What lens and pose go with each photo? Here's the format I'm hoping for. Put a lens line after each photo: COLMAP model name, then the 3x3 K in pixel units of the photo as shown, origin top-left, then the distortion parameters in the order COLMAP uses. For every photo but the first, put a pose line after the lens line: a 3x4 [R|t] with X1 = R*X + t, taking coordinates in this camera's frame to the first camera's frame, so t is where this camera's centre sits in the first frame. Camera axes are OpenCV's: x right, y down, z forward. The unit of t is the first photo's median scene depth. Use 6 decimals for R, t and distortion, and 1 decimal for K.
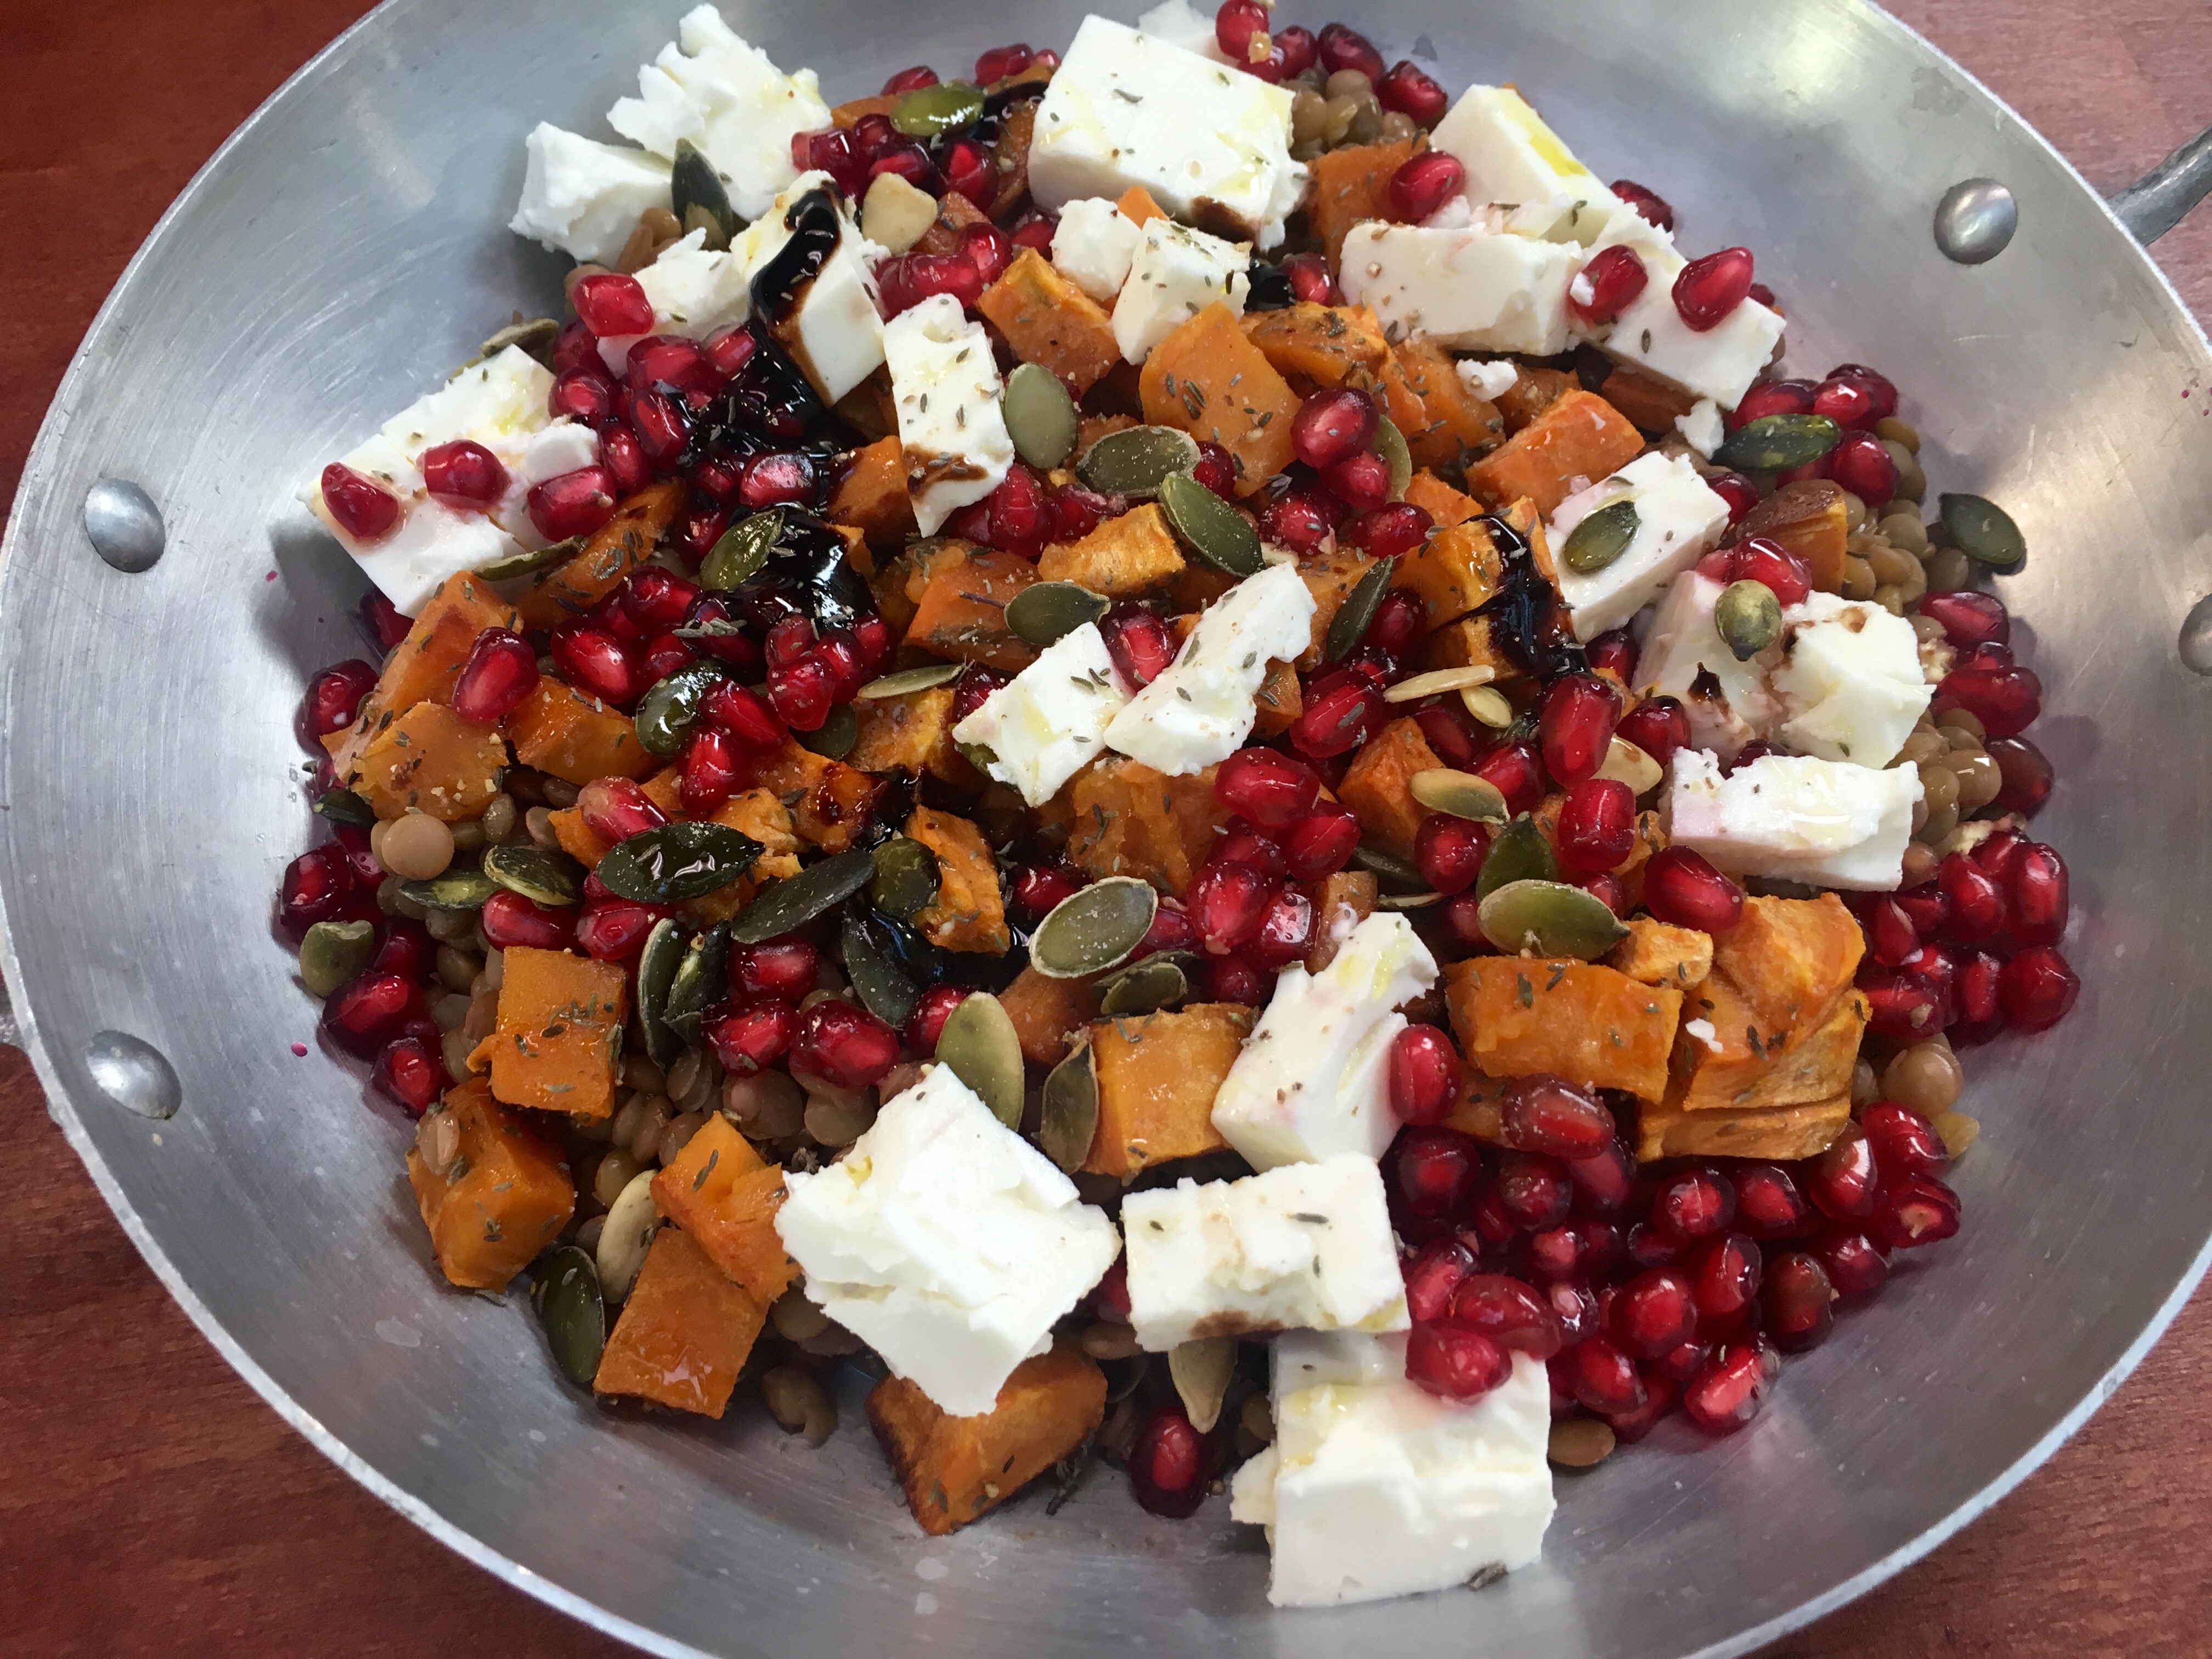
lens RADIAL K [[2026.1, 0, 1059.0], [0, 2026.1, 729.0], [0, 0, 1]] dist [0.085154, -0.188288]
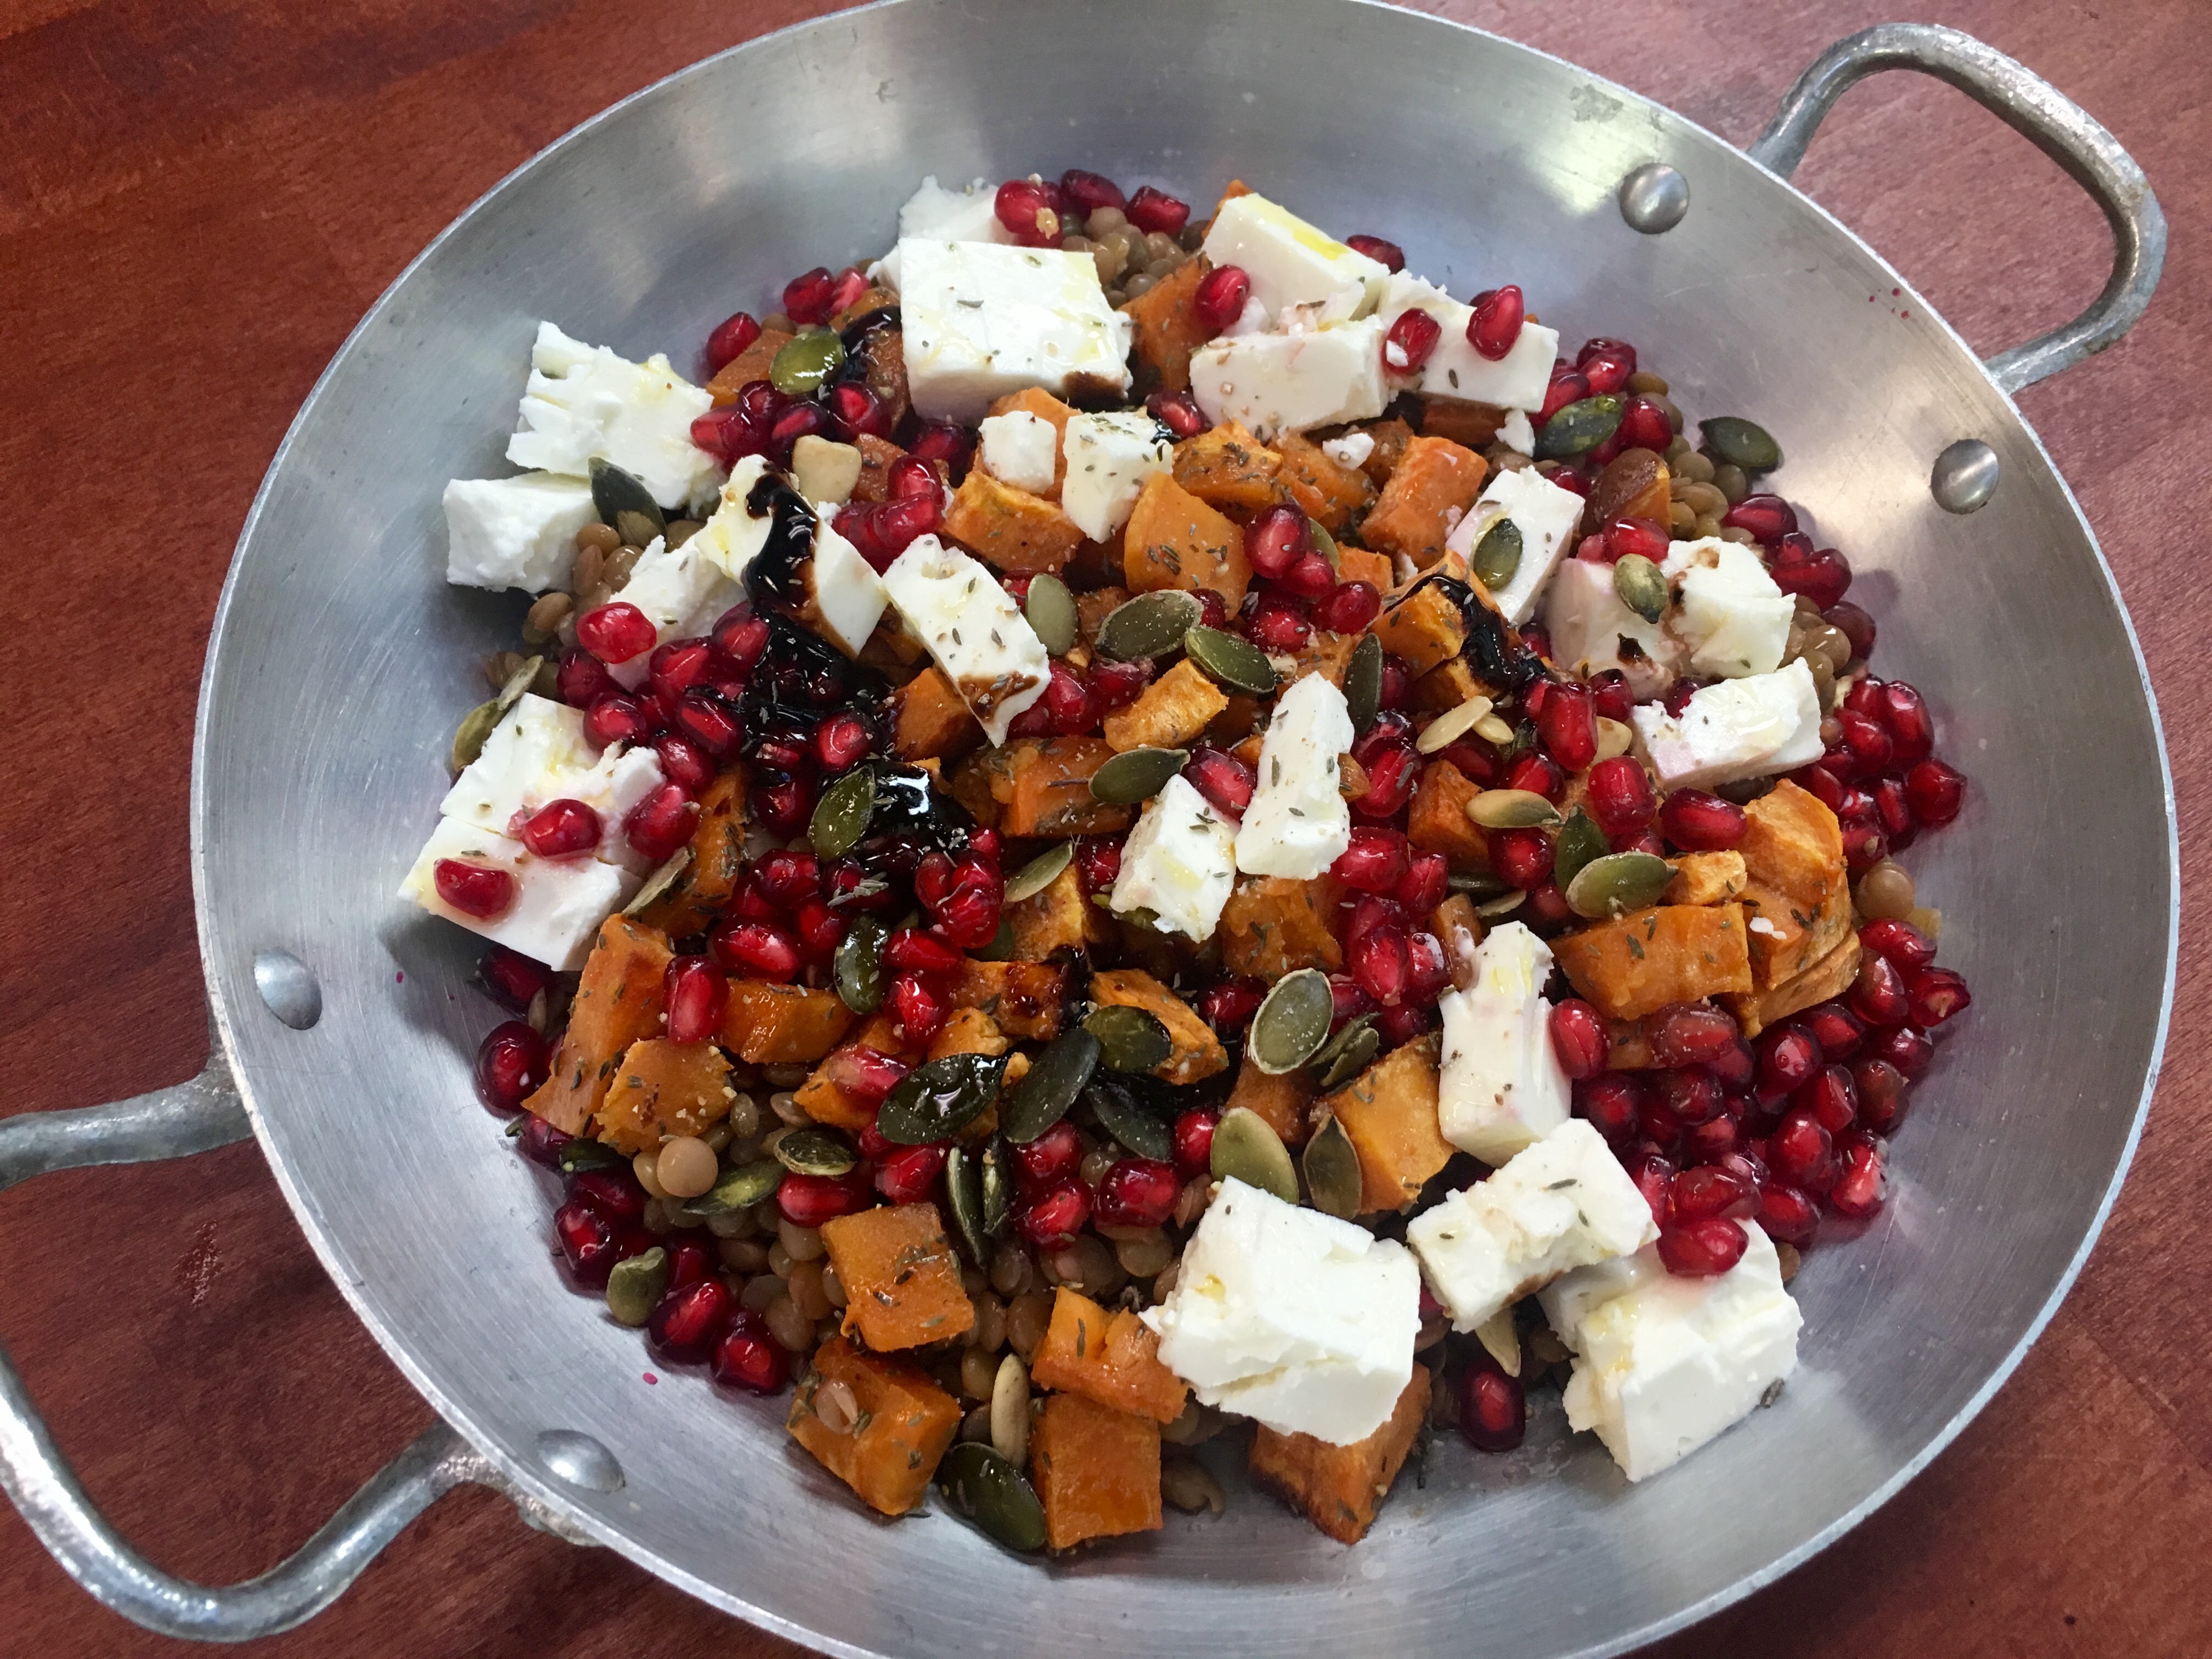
lens RADIAL K [[2026.1, 0, 1059.0], [0, 2026.1, 729.0], [0, 0, 1]] dist [0.085154, -0.188288]
pose [[0.920502, -0.333298, 0.203931, -0.272597], [0.326945, 0.942797, 0.065113, -0.172782], [-0.213967, 0.006737, 0.976818, -0.129839]]
